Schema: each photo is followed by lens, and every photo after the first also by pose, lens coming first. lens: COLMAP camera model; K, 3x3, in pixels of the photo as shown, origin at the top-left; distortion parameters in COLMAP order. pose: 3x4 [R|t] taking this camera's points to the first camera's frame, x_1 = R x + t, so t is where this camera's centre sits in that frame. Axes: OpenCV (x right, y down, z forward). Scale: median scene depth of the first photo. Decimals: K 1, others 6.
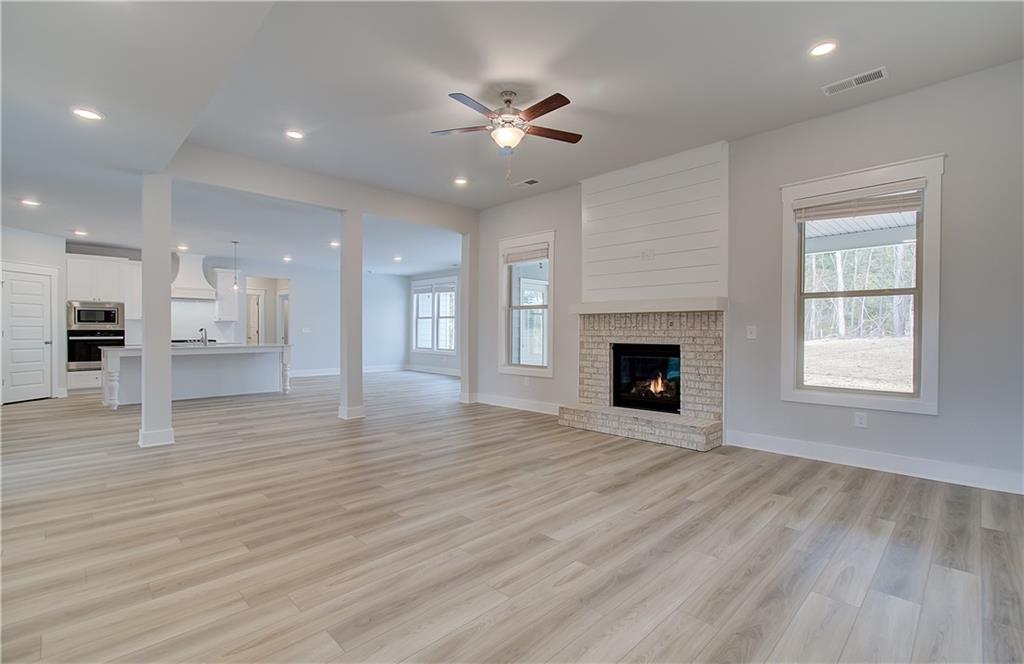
lens RADIAL K [[469.0, 0, 516.7], [0, 469.0, 334.3], [0, 0, 1]] dist [-0.003492, 0.004319]
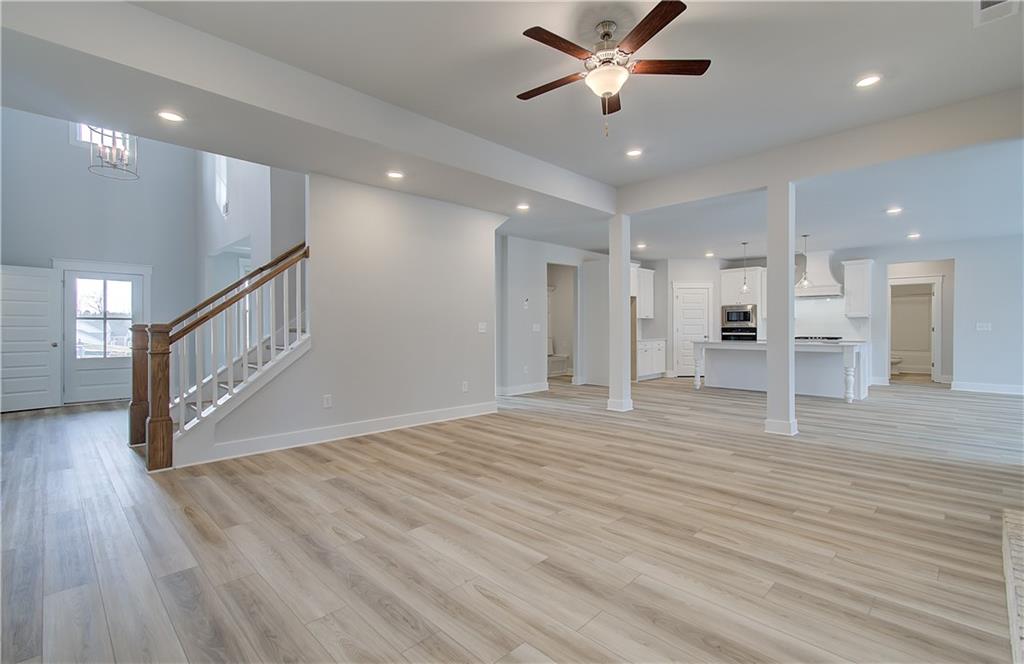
lens RADIAL K [[469.0, 0, 510.7], [0, 469.0, 330.6], [0, 0, 1]] dist [-0.003492, 0.004319]
pose [[-0.017238, 0.002595, -0.999848, 0.647193], [-0.003647, 0.999990, 0.002658, -0.003935], [0.999845, 0.003692, -0.017229, 0.718484]]
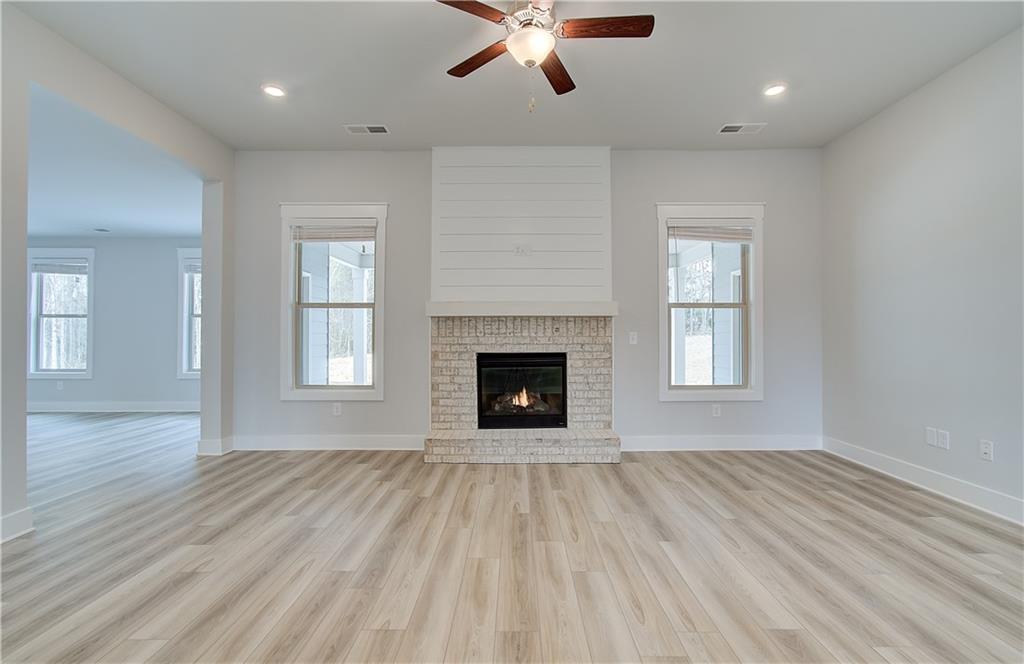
lens RADIAL K [[469.0, 0, 516.7], [0, 469.0, 335.8], [0, 0, 1]] dist [-0.003492, 0.004319]
pose [[0.705922, -0.003797, 0.708280, -0.425279], [0.008914, 0.999954, -0.003524, -0.008781], [-0.708234, 0.008802, 0.705923, 0.458969]]
